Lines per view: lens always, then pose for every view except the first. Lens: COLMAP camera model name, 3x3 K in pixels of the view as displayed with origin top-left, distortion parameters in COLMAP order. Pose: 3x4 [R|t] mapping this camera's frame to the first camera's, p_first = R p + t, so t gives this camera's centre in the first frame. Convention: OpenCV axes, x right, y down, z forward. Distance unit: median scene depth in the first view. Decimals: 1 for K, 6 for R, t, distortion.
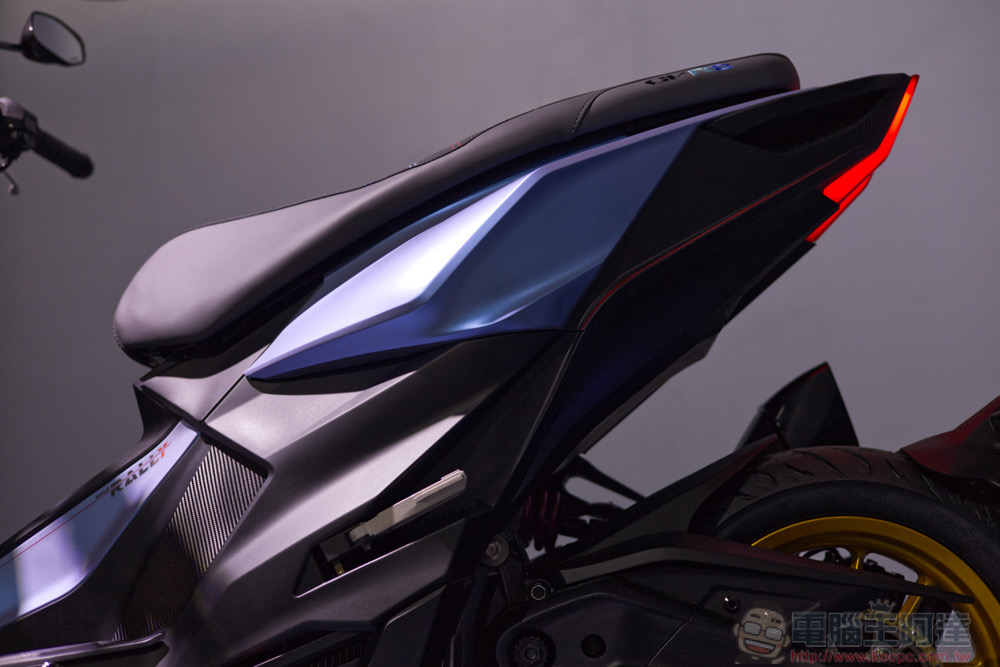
lens RADIAL K [[1520.3, 0, 500.7], [0, 1520.3, 249.9], [0, 0, 1]] dist [-0.005667, -0.125562]
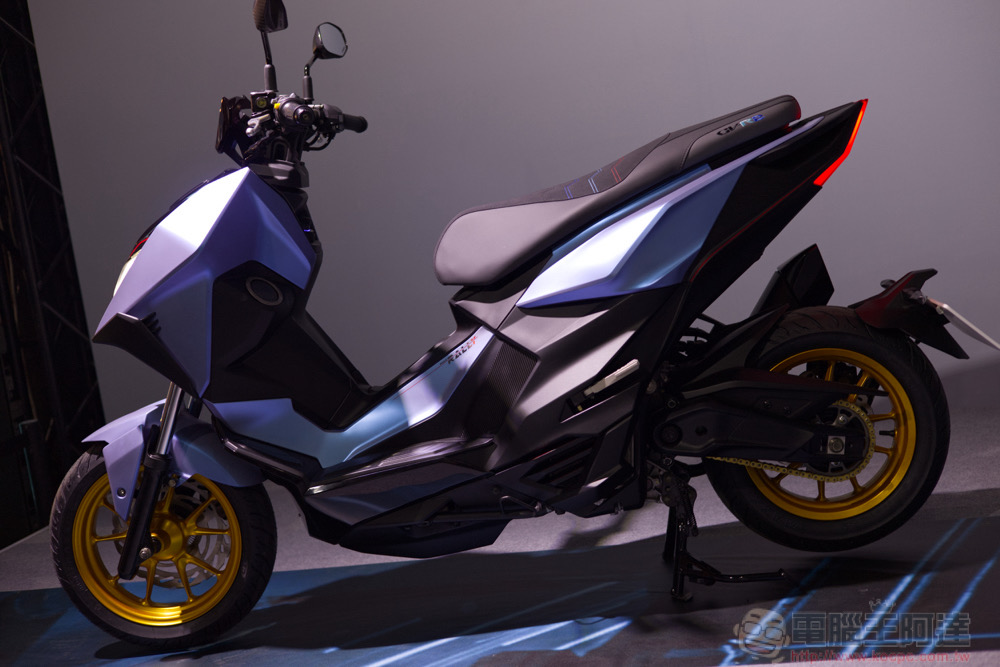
lens RADIAL K [[1520.3, 0, 500.7], [0, 1520.3, 249.9], [0, 0, 1]] dist [-0.005667, -0.125562]
pose [[0.998169, -0.059264, -0.012137, -0.158510], [0.060178, 0.952266, 0.299279, -0.563432], [-0.006179, -0.299461, 0.954088, -0.830110]]
